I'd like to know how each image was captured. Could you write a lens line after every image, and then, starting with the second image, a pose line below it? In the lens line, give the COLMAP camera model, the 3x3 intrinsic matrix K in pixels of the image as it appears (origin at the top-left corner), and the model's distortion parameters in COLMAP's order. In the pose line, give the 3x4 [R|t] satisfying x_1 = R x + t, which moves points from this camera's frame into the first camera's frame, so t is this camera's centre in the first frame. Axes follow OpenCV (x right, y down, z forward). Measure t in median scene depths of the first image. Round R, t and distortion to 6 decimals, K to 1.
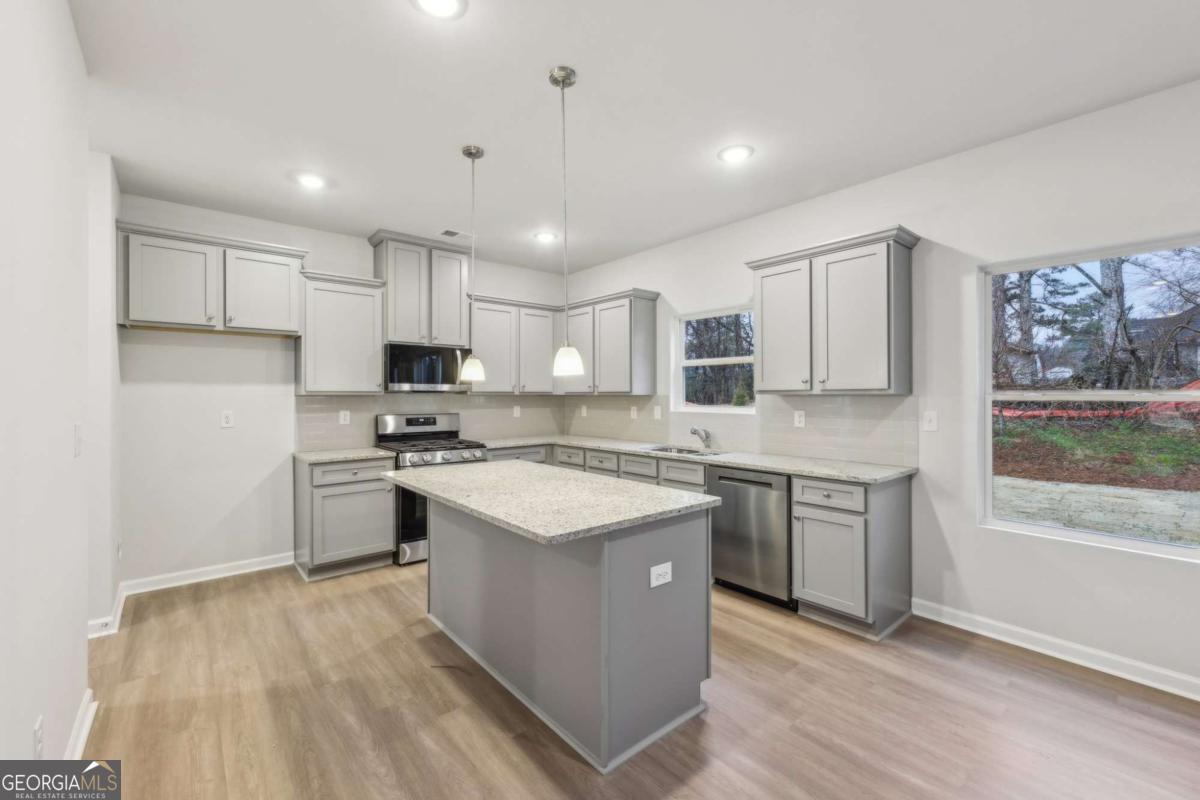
lens RADIAL K [[496.4, 0, 597.9], [0, 496.4, 390.7], [0, 0, 1]] dist [0.001506, 0.000788]
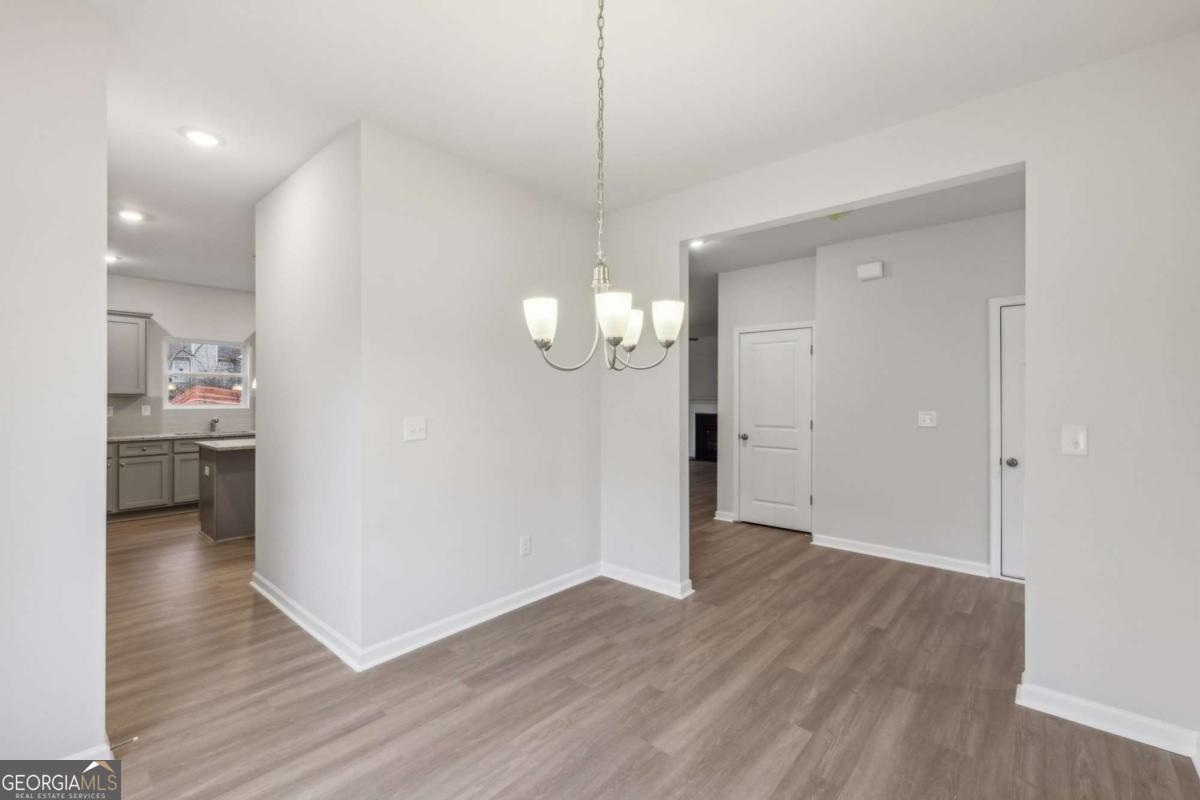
lens RADIAL K [[496.4, 0, 591.4], [0, 496.4, 400.2], [0, 0, 1]] dist [0.001506, 0.000788]
pose [[-0.132734, 0.003784, 0.991144, -1.609332], [-0.006804, 0.999966, -0.004728, 0.019367], [-0.991128, -0.007371, -0.132704, 0.059016]]
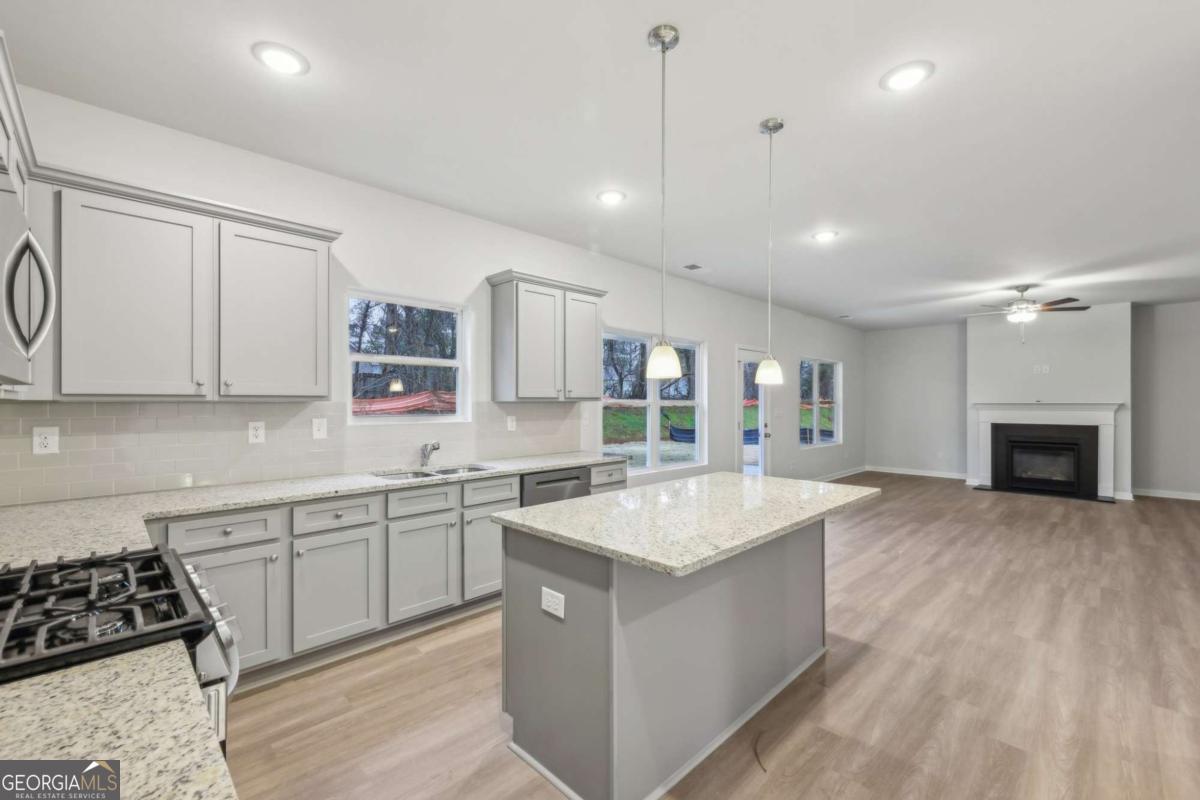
lens RADIAL K [[496.4, 0, 599.2], [0, 496.4, 404.2], [0, 0, 1]] dist [0.001506, 0.000788]
pose [[-0.072488, -0.001941, 0.997367, -0.690872], [-0.007485, 0.999971, 0.001402, 0.010525], [-0.997341, -0.007363, -0.072500, 0.858849]]
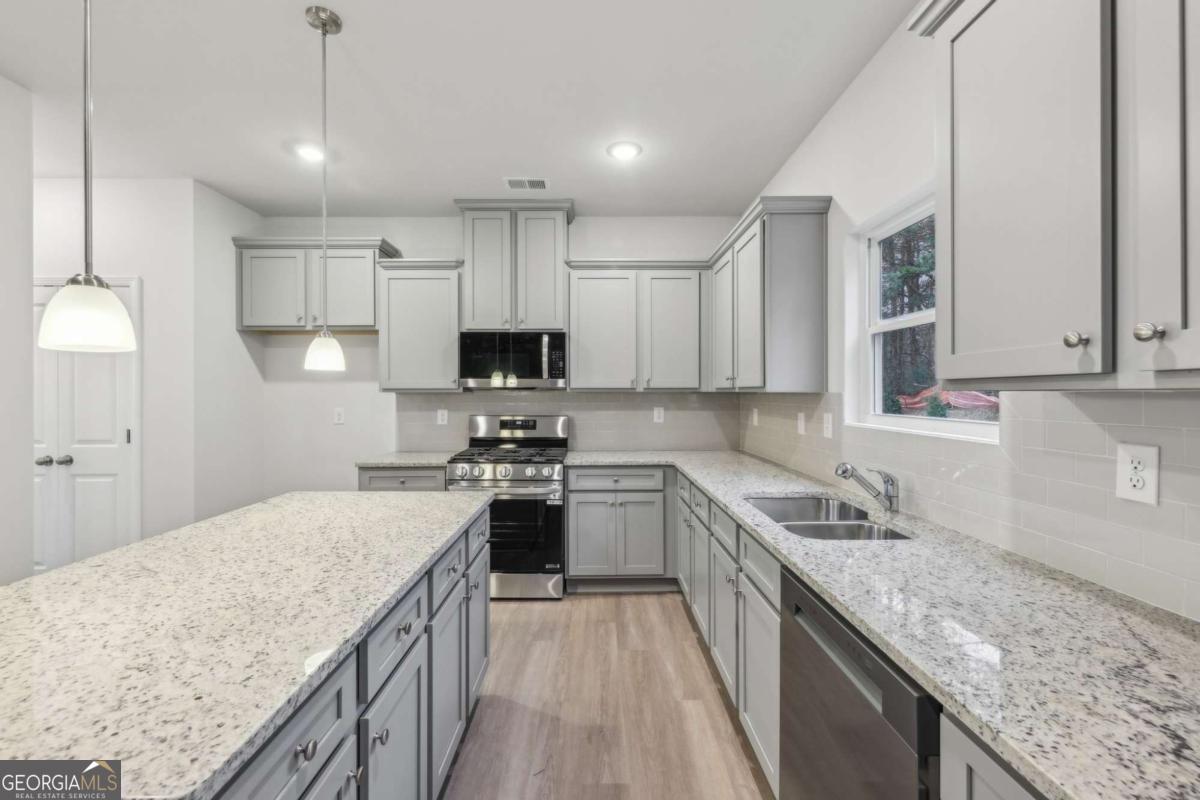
lens RADIAL K [[496.4, 0, 595.5], [0, 496.4, 399.0], [0, 0, 1]] dist [0.001506, 0.000788]
pose [[0.765475, 0.008959, -0.643404, 0.339575], [0.004950, 0.999792, 0.019810, 0.004736], [0.643447, -0.018349, 0.765271, 0.548363]]
